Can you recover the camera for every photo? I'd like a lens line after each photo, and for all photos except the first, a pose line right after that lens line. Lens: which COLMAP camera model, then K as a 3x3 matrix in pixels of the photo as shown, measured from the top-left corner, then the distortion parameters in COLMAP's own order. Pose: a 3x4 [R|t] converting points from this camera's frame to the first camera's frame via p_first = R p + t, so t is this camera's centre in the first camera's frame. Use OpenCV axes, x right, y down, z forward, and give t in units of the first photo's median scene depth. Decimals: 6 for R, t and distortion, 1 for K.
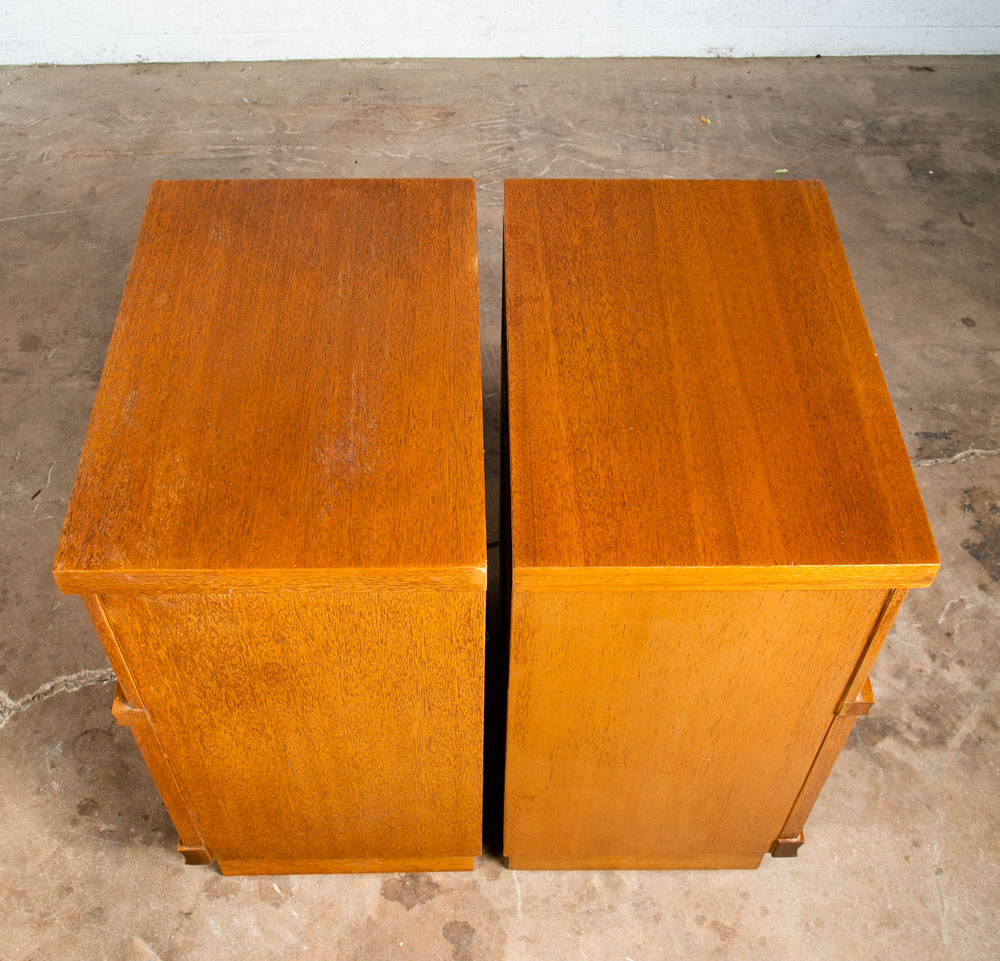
lens RADIAL K [[1201.5, 0, 501.4], [0, 1201.5, 450.9], [0, 0, 1]] dist [-0.081690, 0.075269]
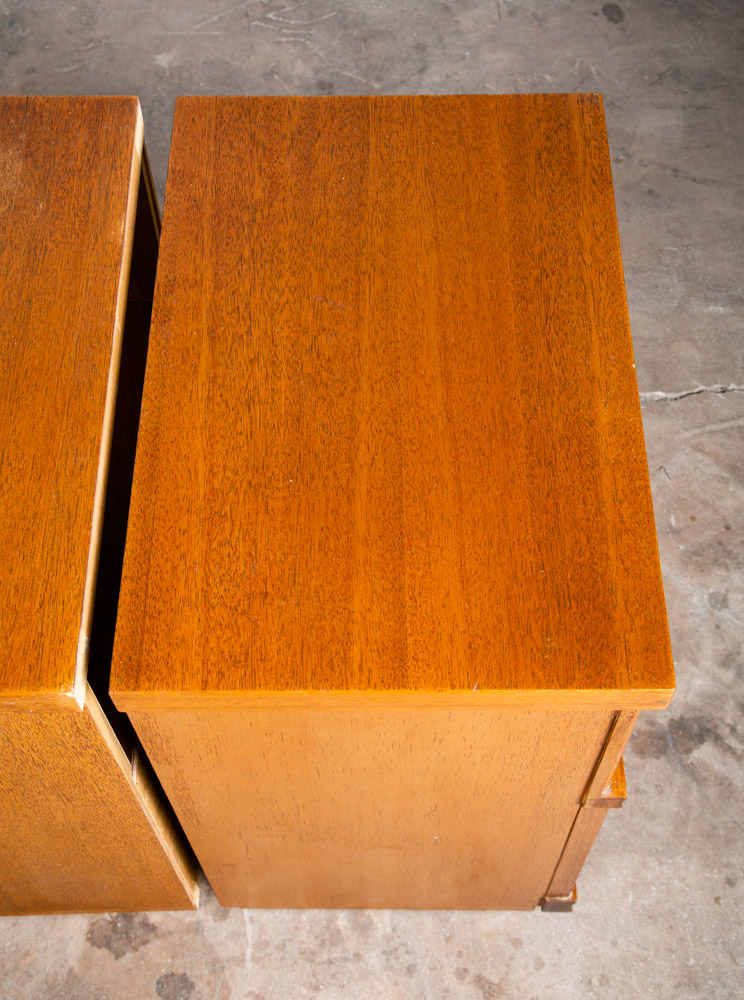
lens RADIAL K [[1297.9, 0, 387.5], [0, 1297.9, 446.3], [0, 0, 1]] dist [0.039352, 0.118871]
pose [[0.999714, -0.000652, -0.023896, 0.173100], [0.004482, 0.987012, 0.160581, -0.157863], [0.023481, -0.160643, 0.986733, 0.173936]]
